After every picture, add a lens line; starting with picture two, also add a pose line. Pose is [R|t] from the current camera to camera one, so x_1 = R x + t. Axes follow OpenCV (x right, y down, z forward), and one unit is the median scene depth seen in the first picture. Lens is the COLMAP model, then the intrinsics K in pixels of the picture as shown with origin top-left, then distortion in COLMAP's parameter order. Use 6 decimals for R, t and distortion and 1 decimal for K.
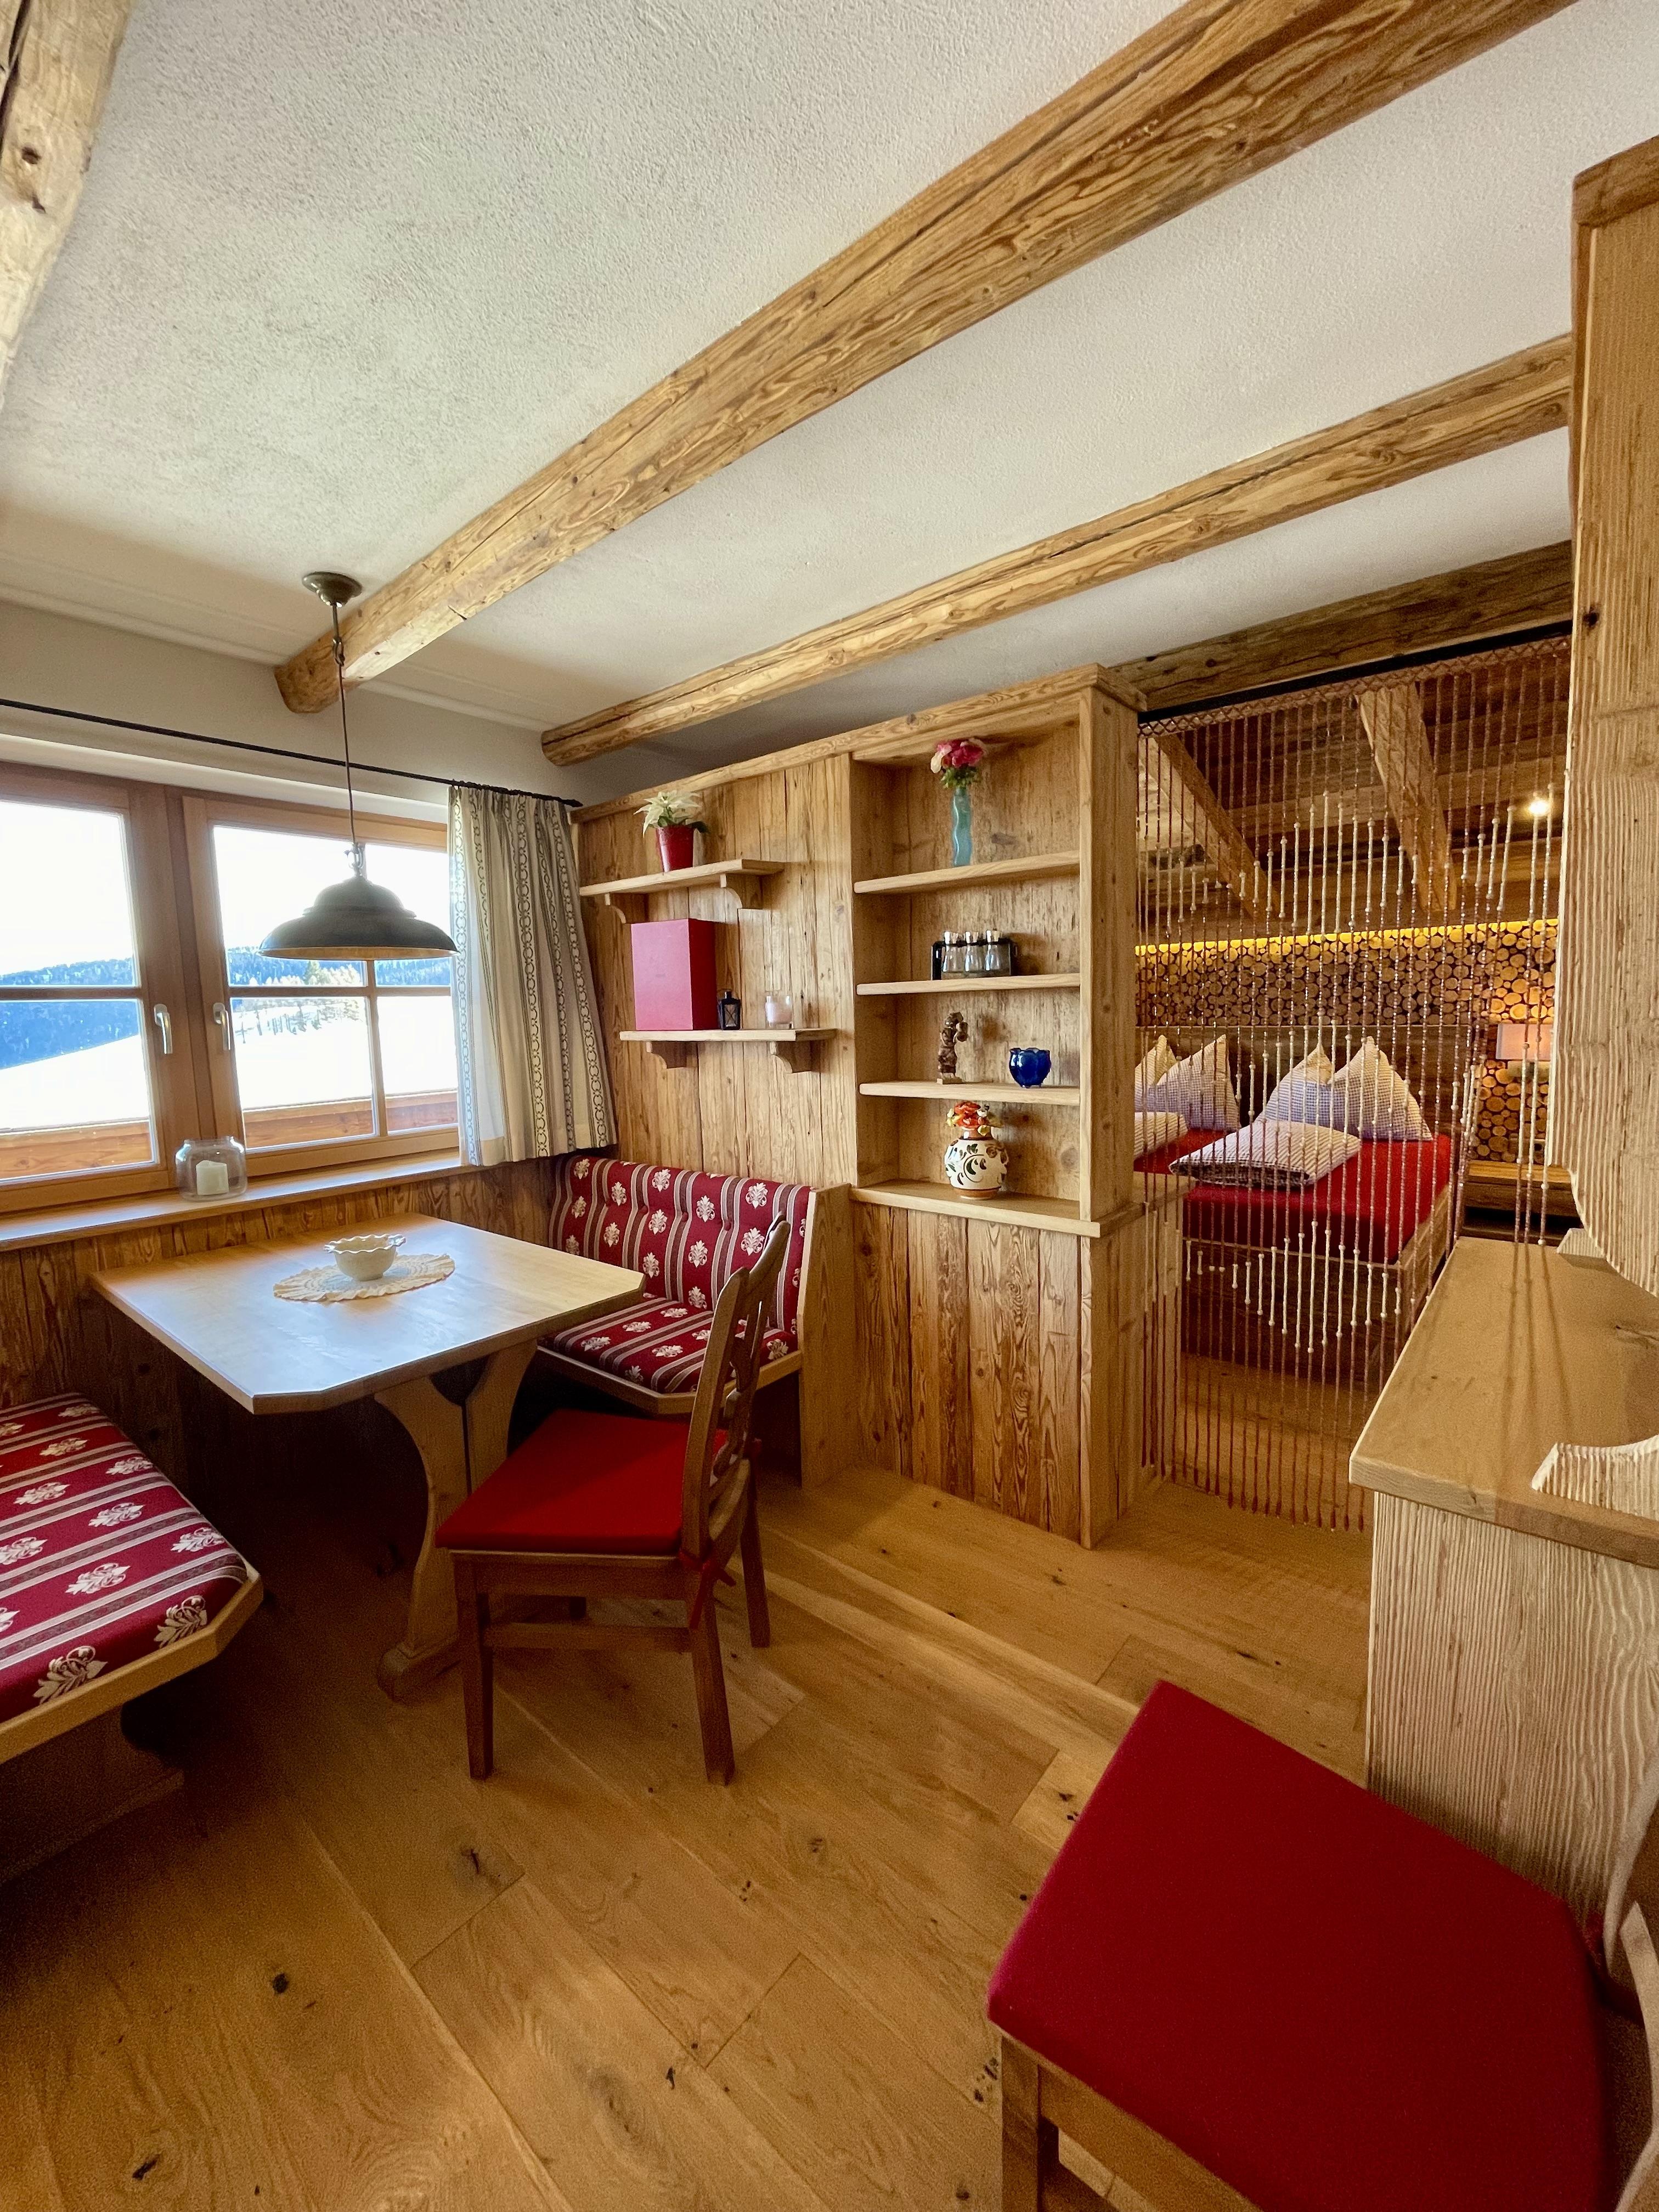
lens RADIAL K [[887.6, 0, 824.9], [0, 887.6, 1101.4], [0, 0, 1]] dist [-0.001289, 0.000294]
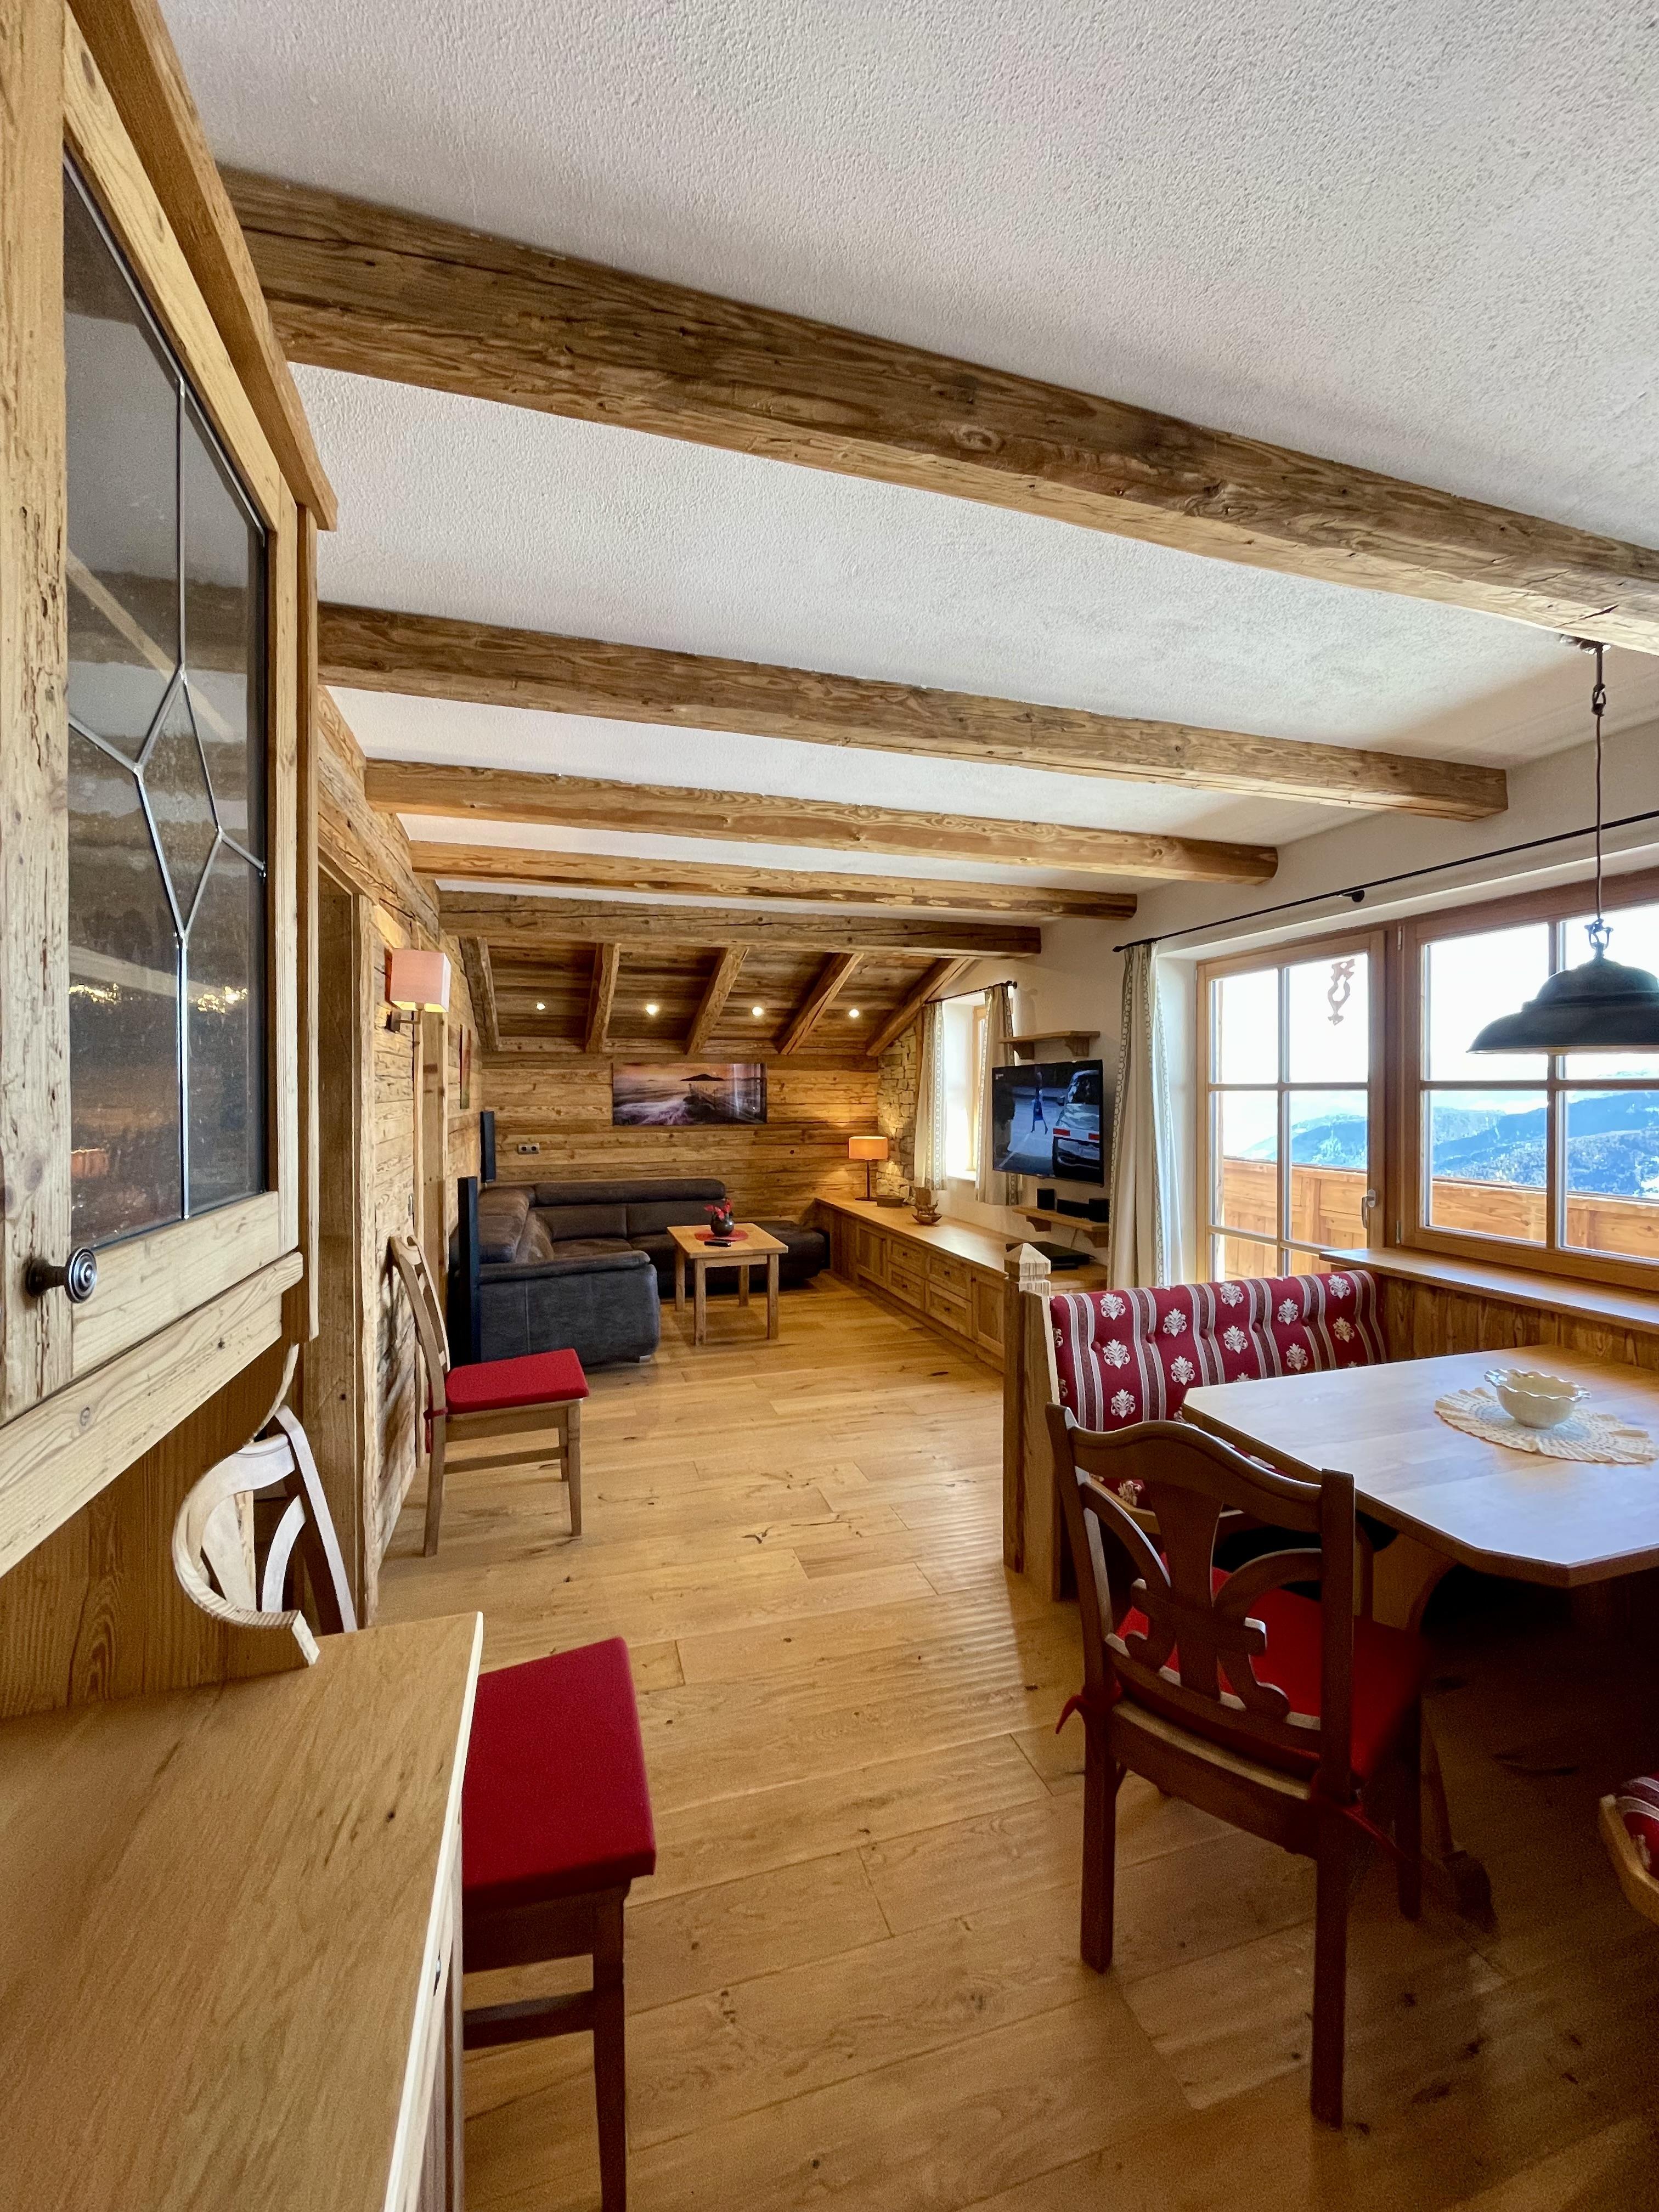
lens RADIAL K [[887.6, 0, 830.1], [0, 887.6, 1110.3], [0, 0, 1]] dist [-0.001289, 0.000294]
pose [[-0.545412, 0.035583, -0.837412, 0.652231], [-0.069575, 0.993728, 0.087540, -0.152487], [0.835275, 0.106009, -0.539516, 0.983399]]
